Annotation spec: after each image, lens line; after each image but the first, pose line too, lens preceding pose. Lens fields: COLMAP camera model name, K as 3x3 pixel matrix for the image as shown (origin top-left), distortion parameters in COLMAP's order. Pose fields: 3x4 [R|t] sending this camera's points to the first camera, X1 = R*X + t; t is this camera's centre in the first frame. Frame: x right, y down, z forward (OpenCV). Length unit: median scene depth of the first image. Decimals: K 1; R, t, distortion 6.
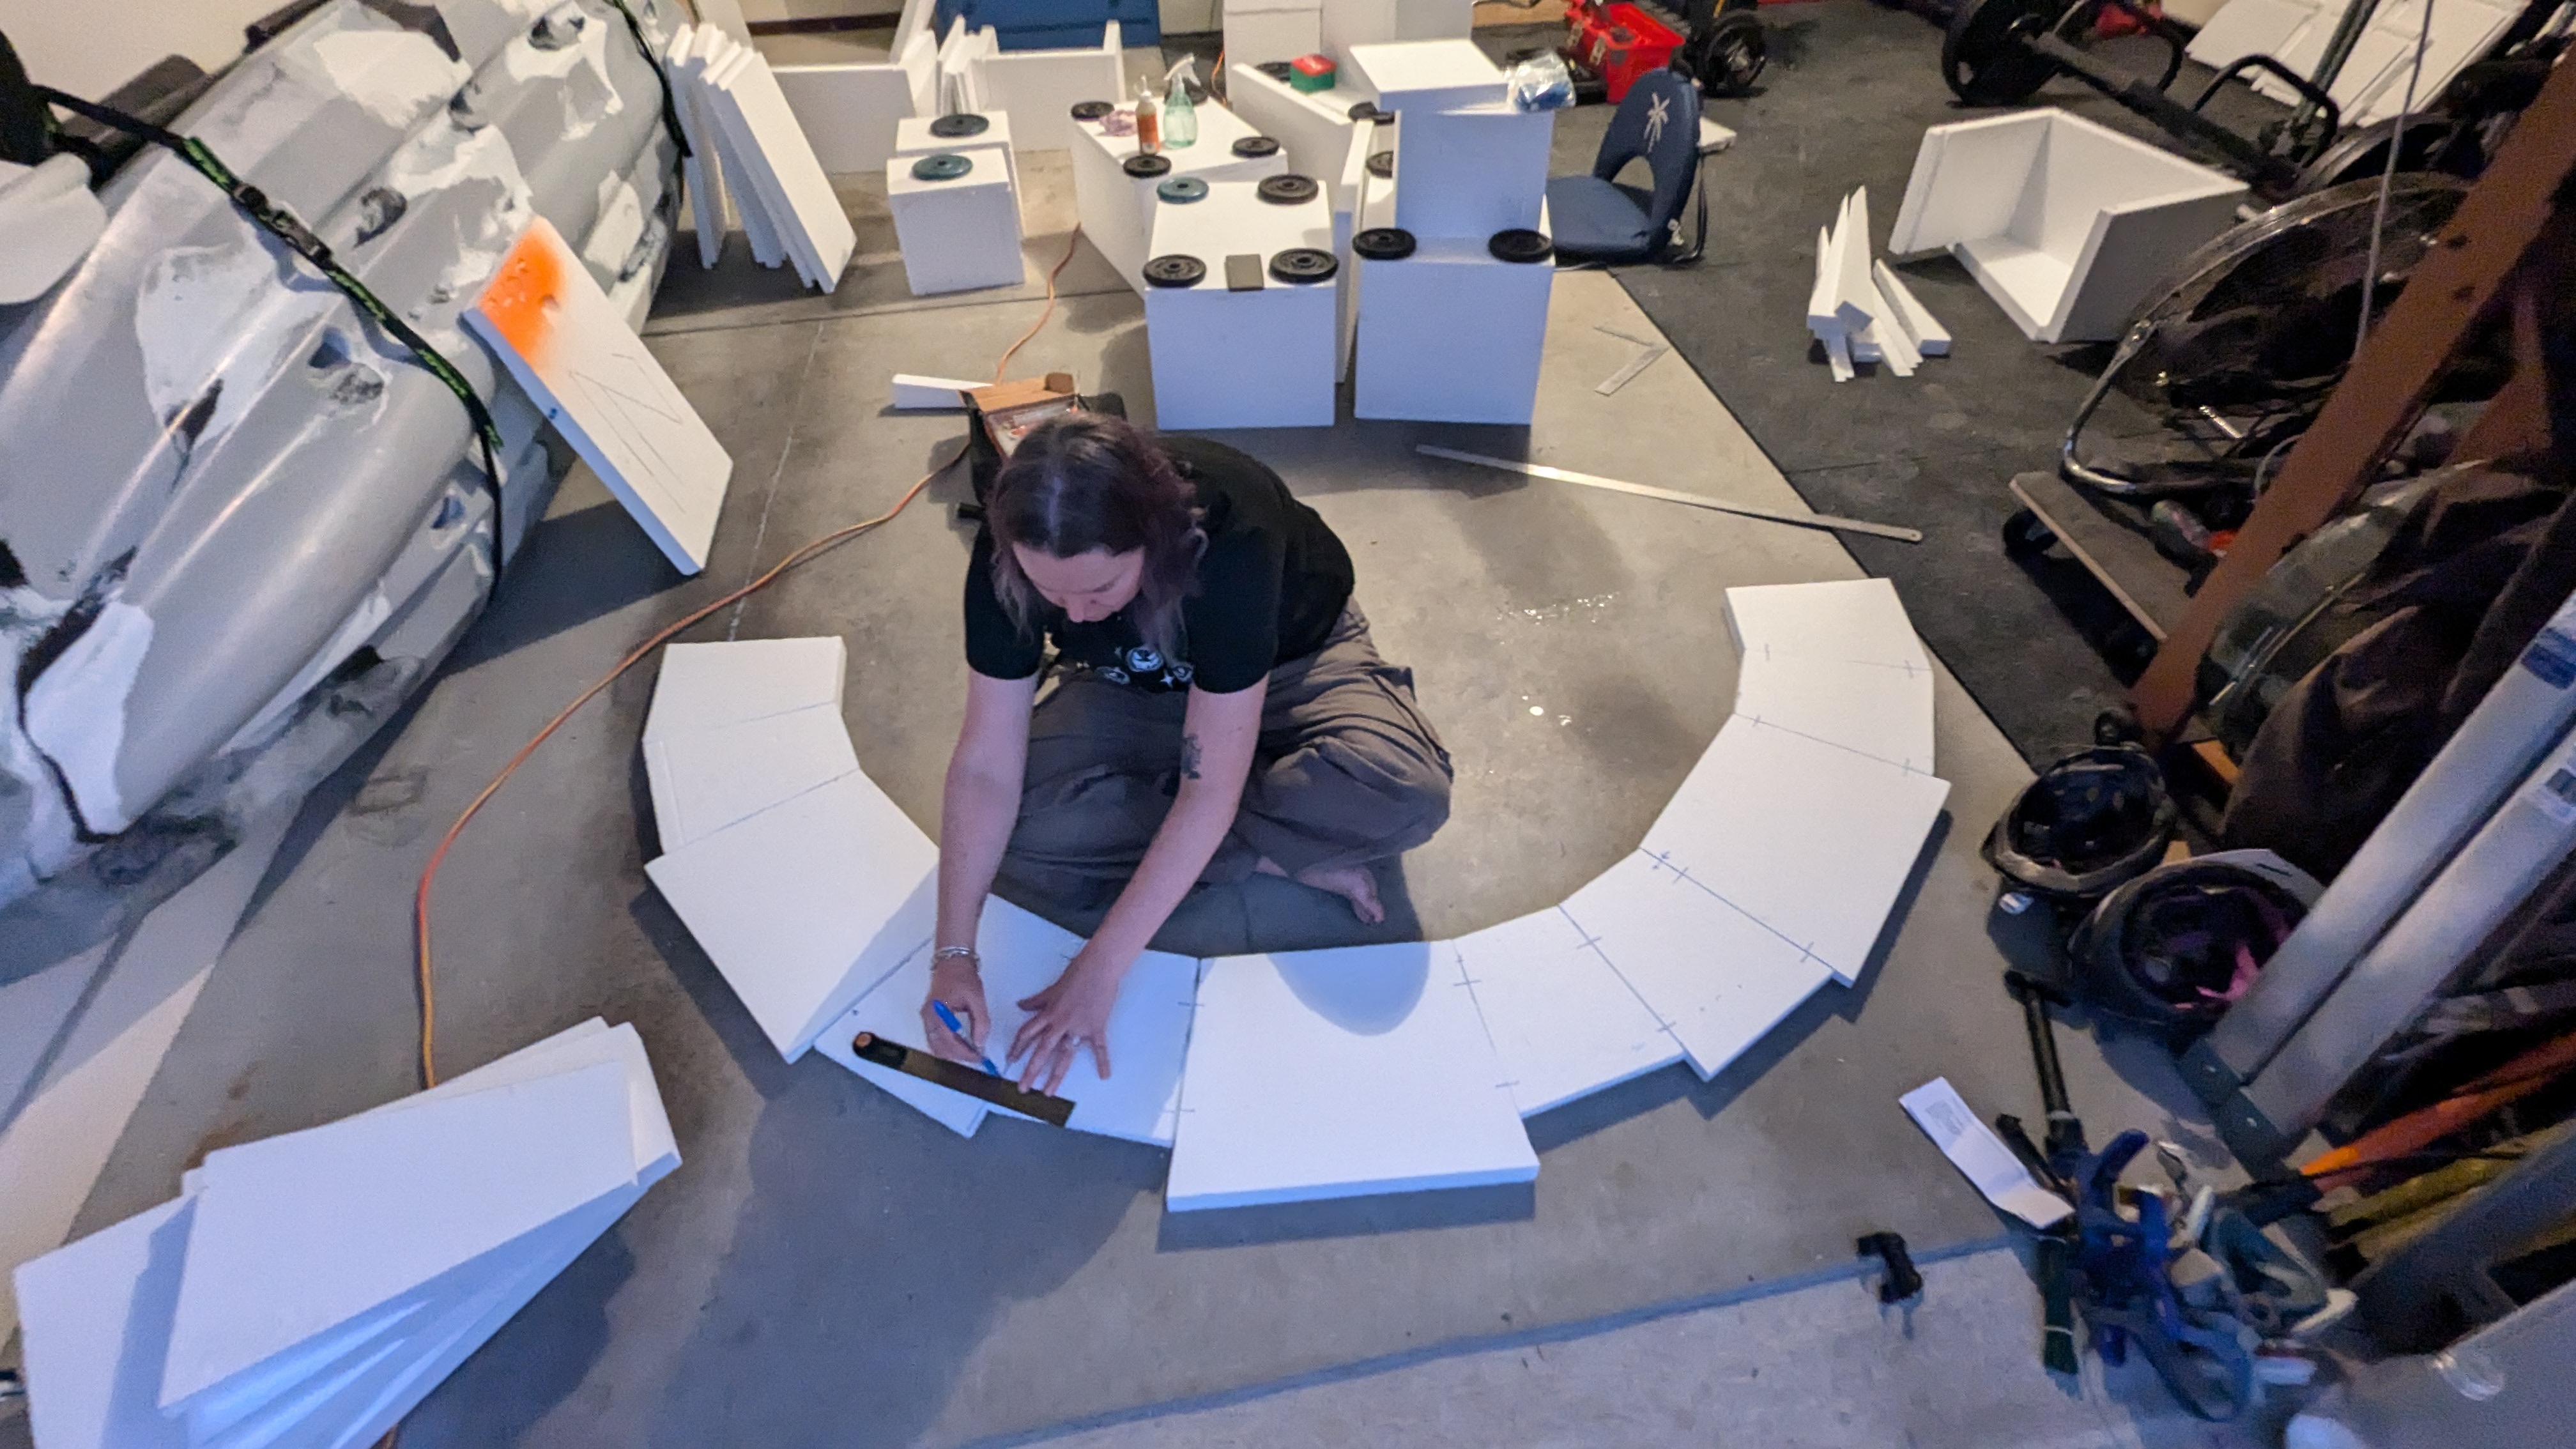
lens RADIAL K [[1212.6, 0, 1275.6], [0, 1212.6, 751.0], [0, 0, 1]] dist [0.004761, 0.000459]
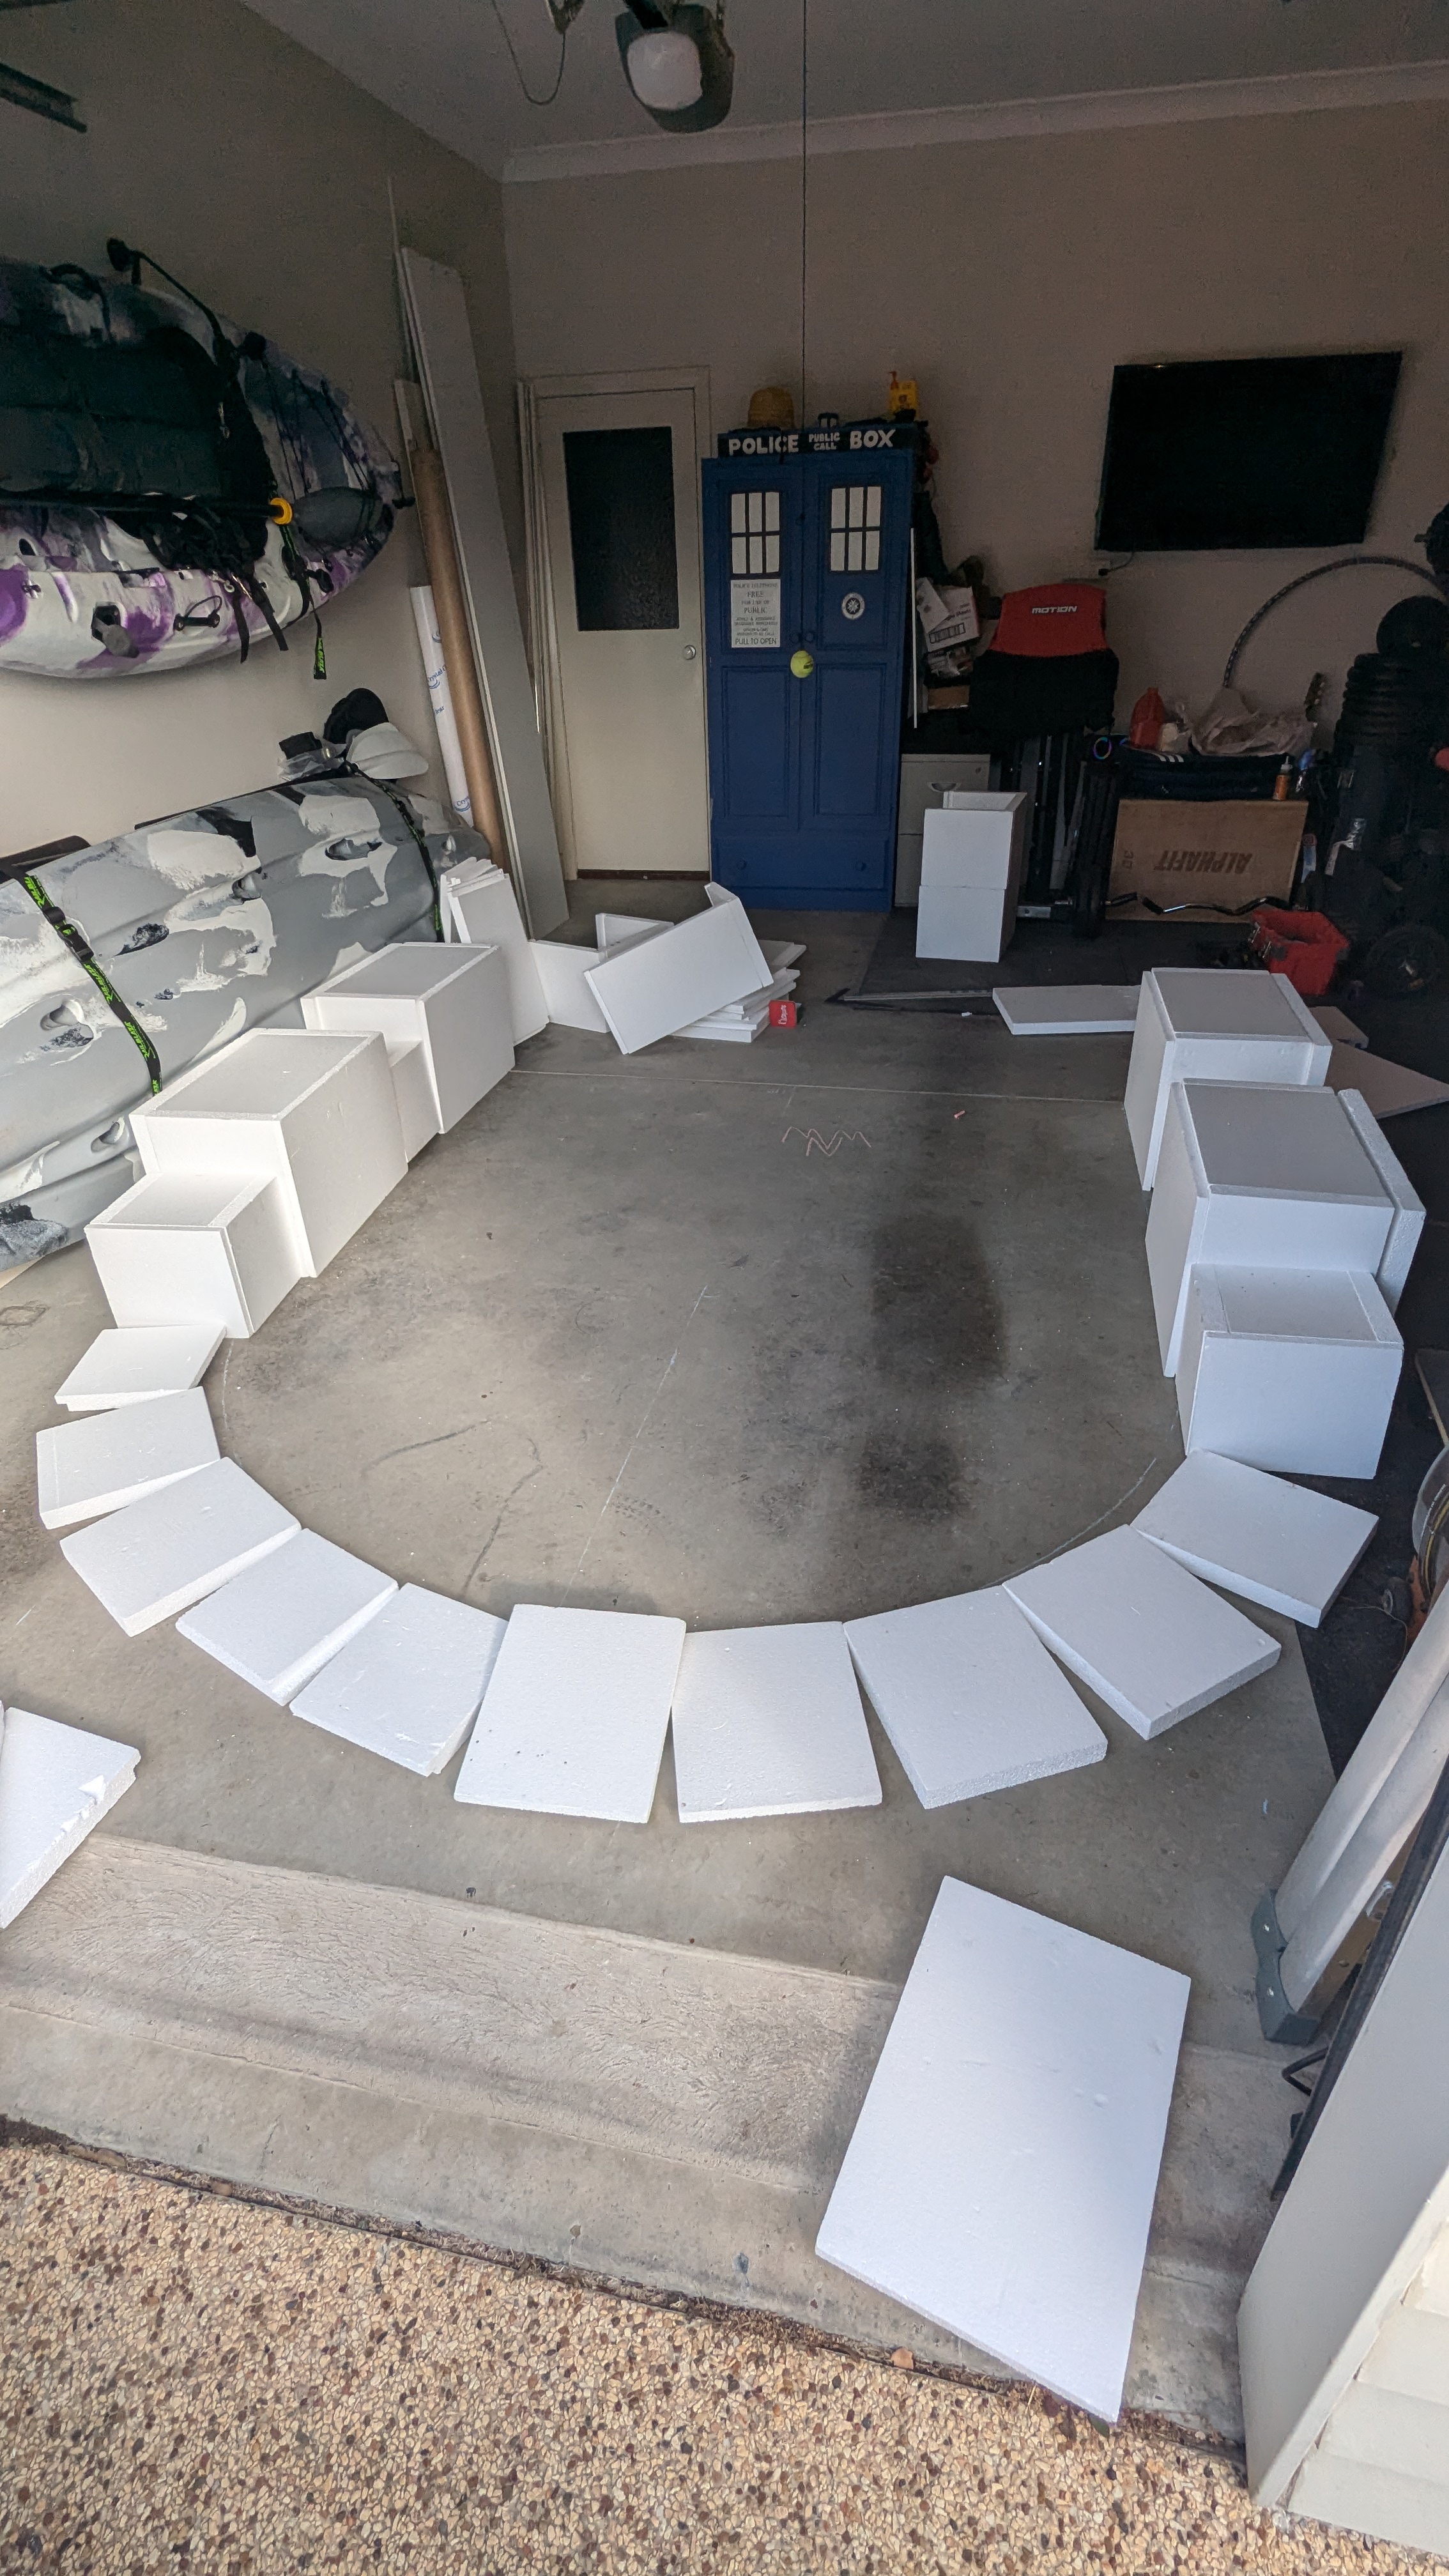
lens RADIAL K [[1212.6, 0, 718.9], [0, 1212.6, 1314.5], [0, 0, 1]] dist [0.004761, 0.000459]
pose [[0.927456, 0.192702, -0.320455, 0.499032], [-0.257247, 0.950773, -0.172786, 0.073479], [0.271383, 0.242688, 0.931372, -0.081773]]
